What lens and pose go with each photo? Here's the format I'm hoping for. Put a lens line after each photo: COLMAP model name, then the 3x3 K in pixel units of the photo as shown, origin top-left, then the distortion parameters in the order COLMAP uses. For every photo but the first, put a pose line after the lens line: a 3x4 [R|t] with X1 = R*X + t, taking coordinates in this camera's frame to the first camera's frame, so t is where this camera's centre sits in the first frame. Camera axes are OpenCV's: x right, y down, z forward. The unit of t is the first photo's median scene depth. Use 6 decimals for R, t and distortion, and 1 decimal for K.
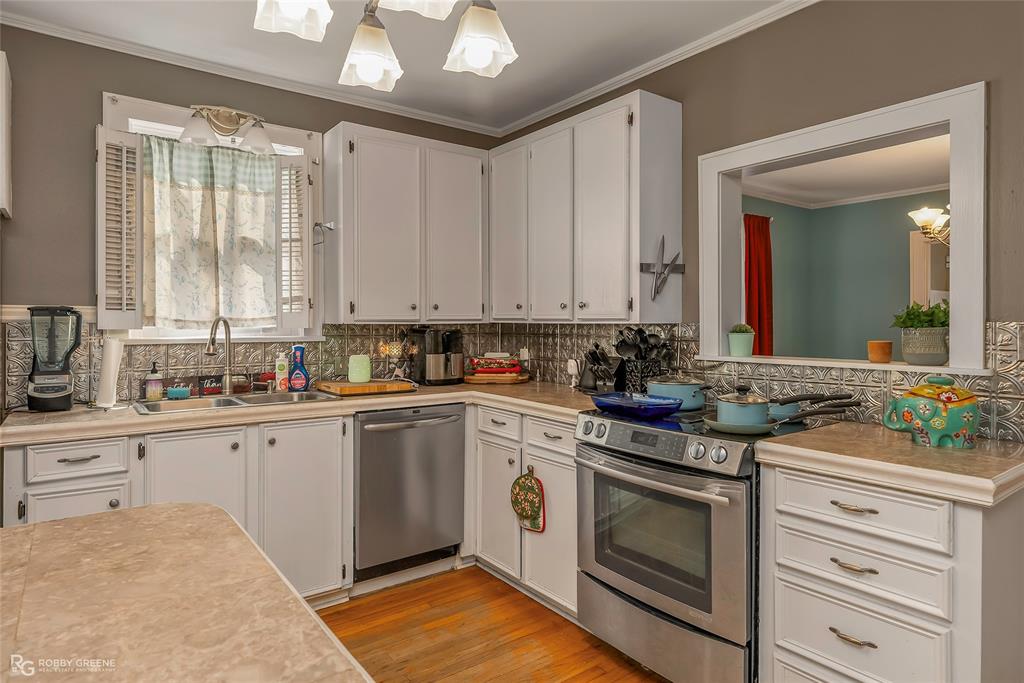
lens RADIAL K [[588.4, 0, 515.2], [0, 588.4, 332.0], [0, 0, 1]] dist [-0.004251, -0.002026]
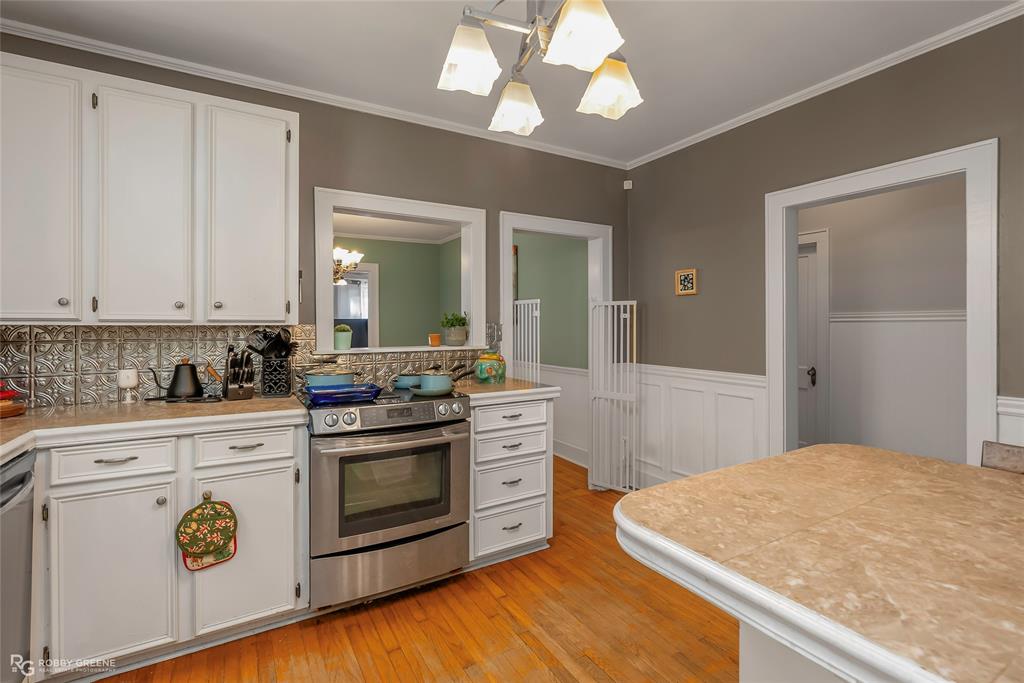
lens RADIAL K [[468.2, 0, 514.4], [0, 468.2, 333.9], [0, 0, 1]] dist [-0.008676, 0.003746]
pose [[0.118261, -0.022662, 0.992724, -0.660196], [0.017668, 0.999629, 0.020715, -0.009028], [-0.992825, 0.015089, 0.118617, 0.528459]]
